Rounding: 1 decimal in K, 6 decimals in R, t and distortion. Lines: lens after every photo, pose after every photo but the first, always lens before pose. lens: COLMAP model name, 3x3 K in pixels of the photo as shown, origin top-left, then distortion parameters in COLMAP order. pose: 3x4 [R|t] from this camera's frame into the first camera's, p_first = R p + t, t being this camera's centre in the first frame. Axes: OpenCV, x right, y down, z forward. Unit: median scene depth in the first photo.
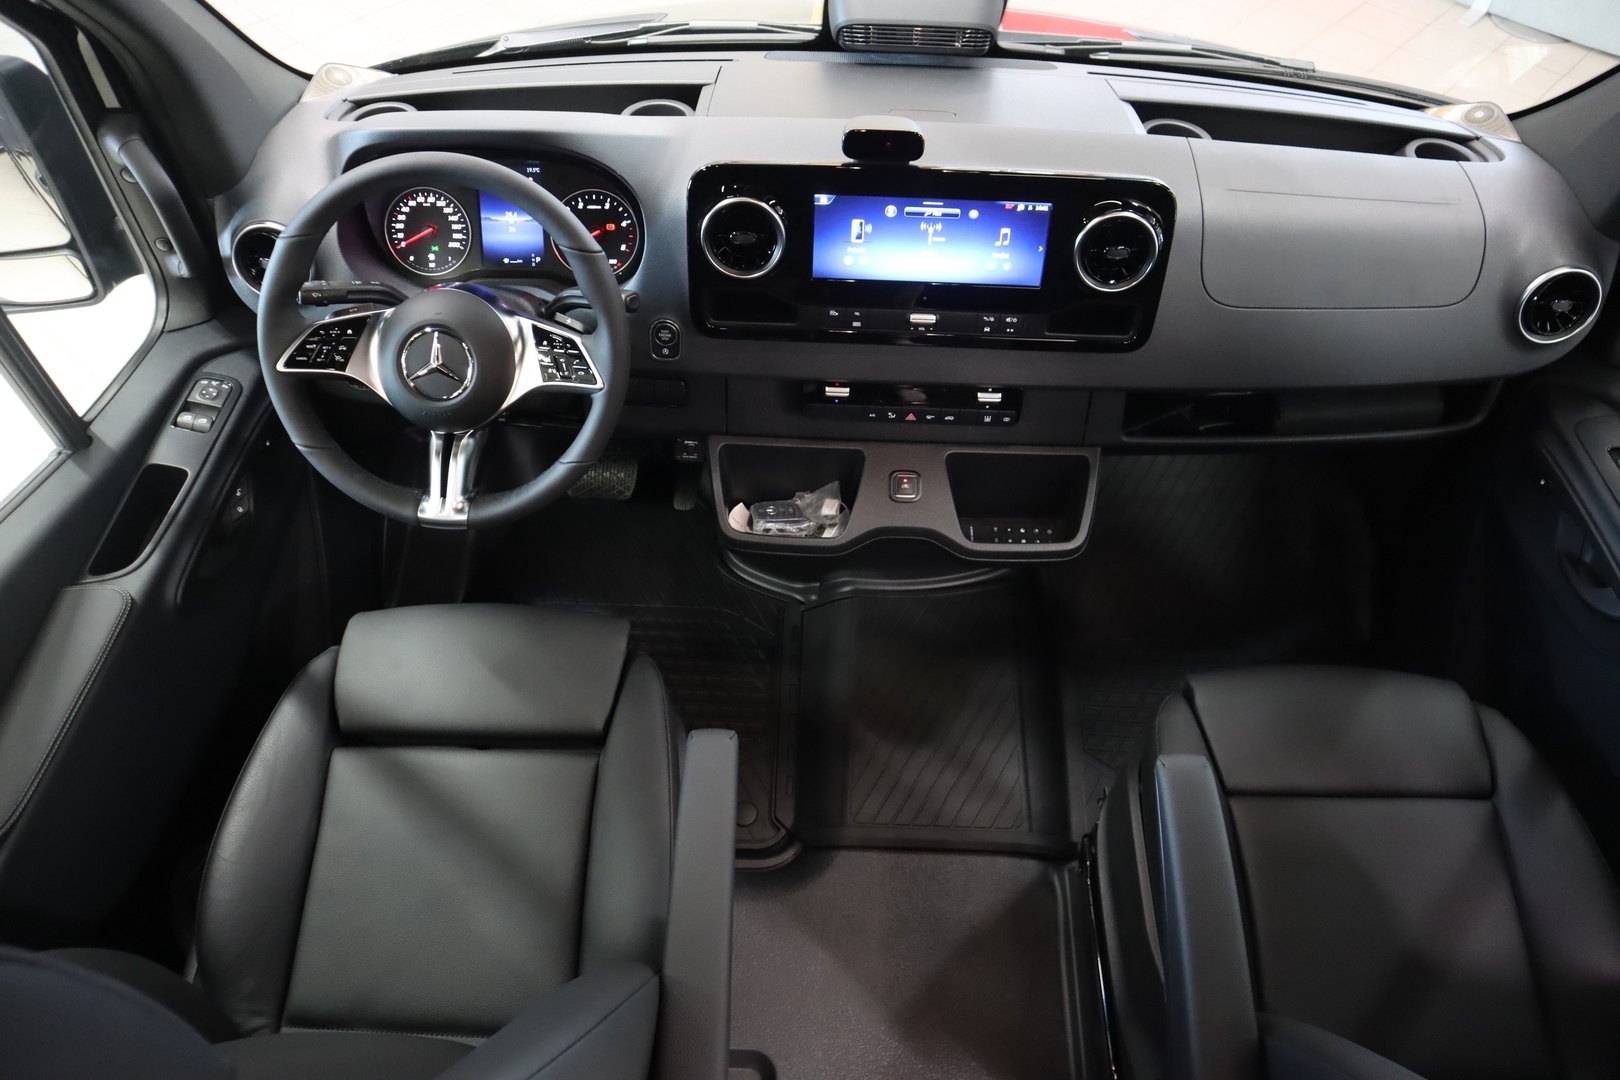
lens RADIAL K [[1148.6, 0, 803.6], [0, 1148.6, 540.7], [0, 0, 1]] dist [-0.112758, 0.074617]
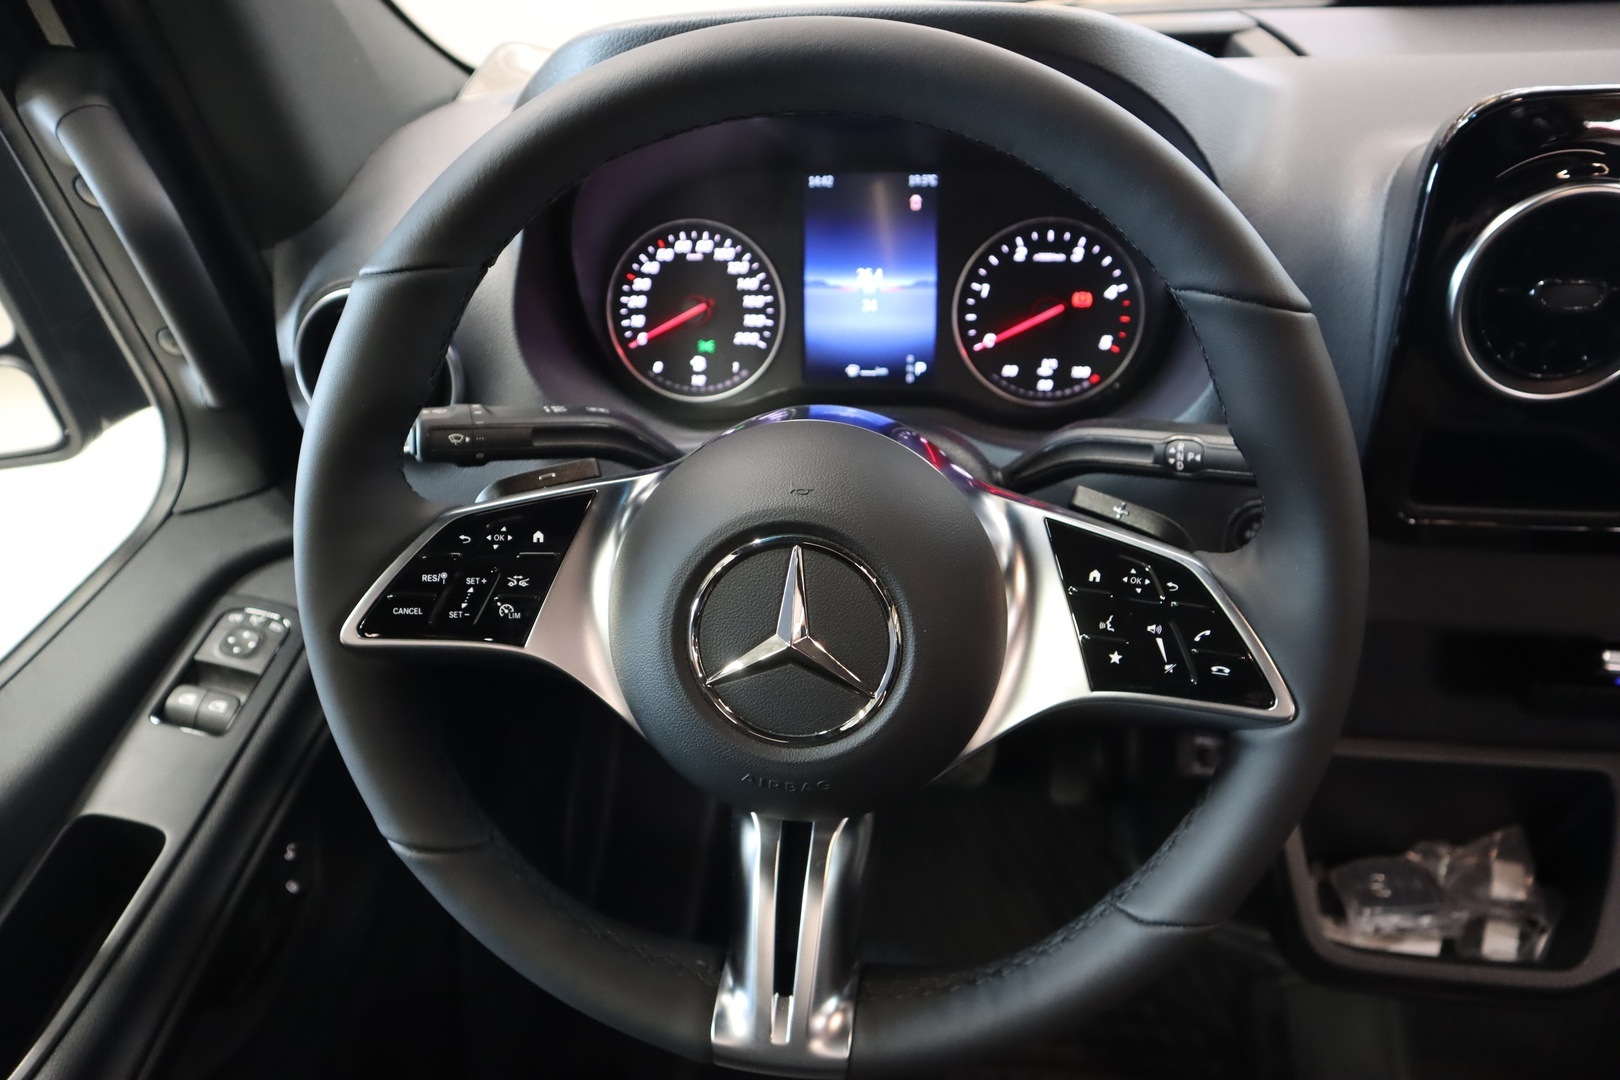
lens RADIAL K [[1148.6, 0, 818.9], [0, 1148.6, 555.6], [0, 0, 1]] dist [-0.112758, 0.074617]
pose [[0.993362, 0.001921, -0.115016, -0.241243], [-0.015113, 0.993373, -0.113938, -0.123918], [0.114035, 0.114920, 0.986808, 0.576409]]
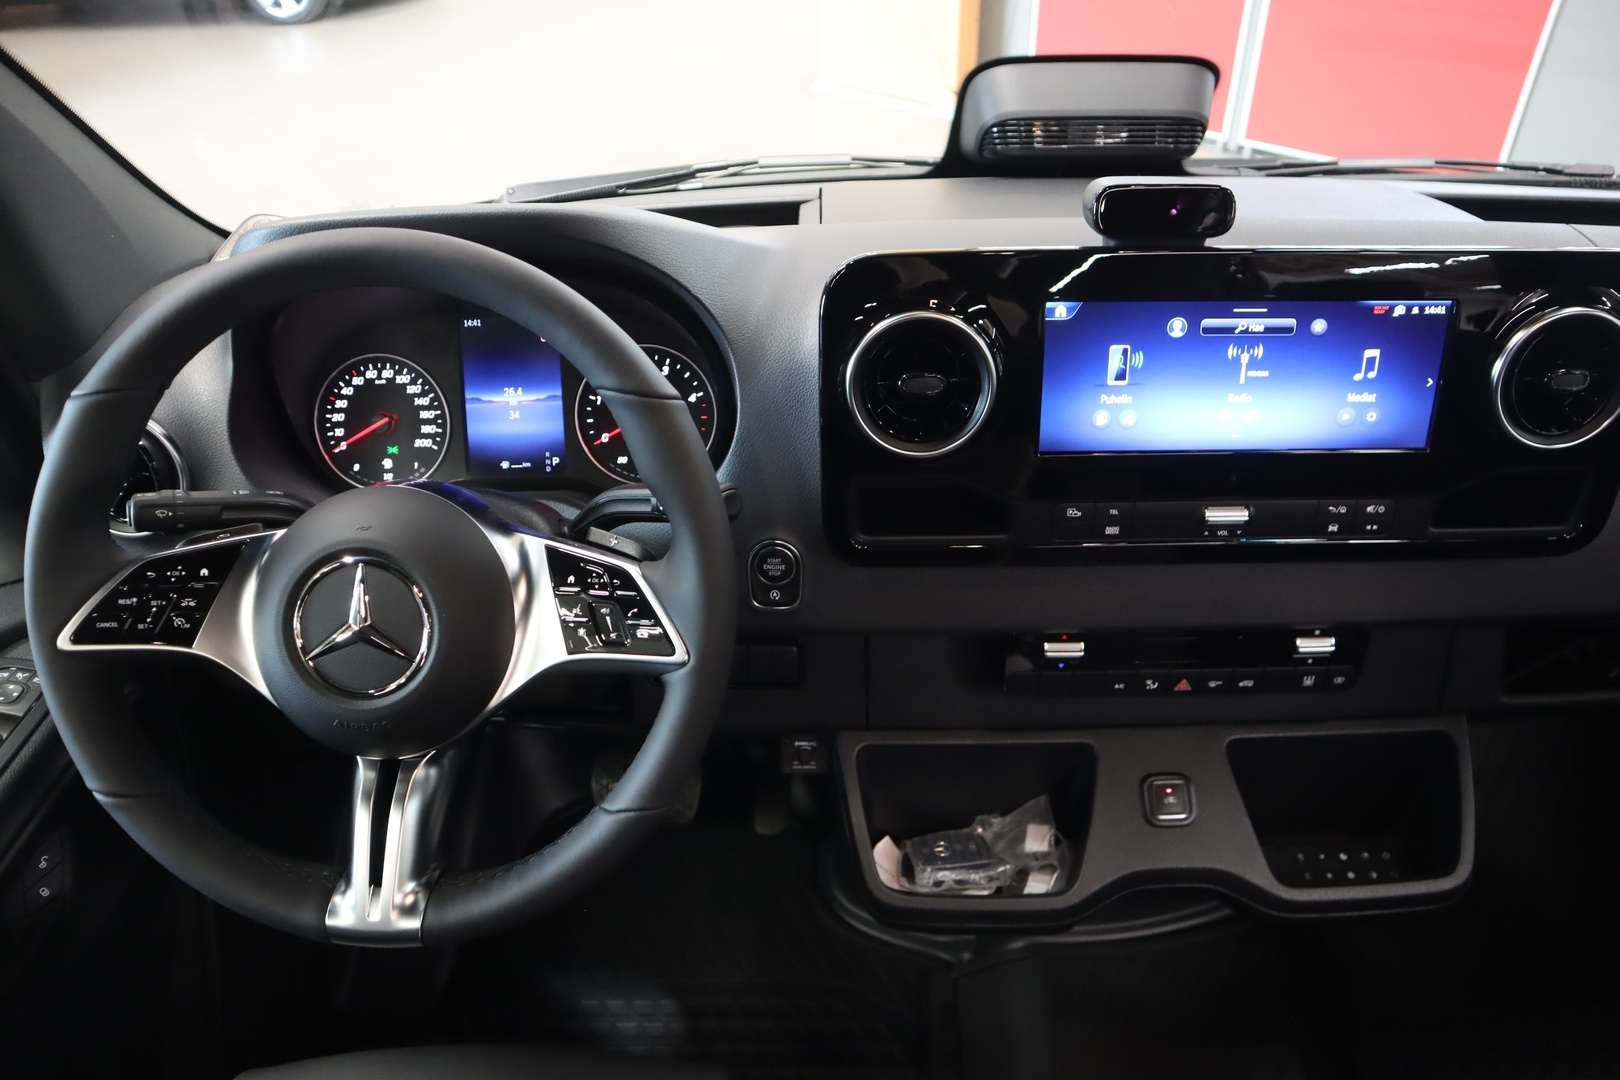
lens RADIAL K [[1148.6, 0, 812.4], [0, 1148.6, 549.2], [0, 0, 1]] dist [-0.112758, 0.074617]
pose [[0.998869, -0.047528, -0.000998, -0.102890], [0.046122, 0.973971, -0.221929, -0.058766], [0.011520, 0.221632, 0.975062, 0.434324]]
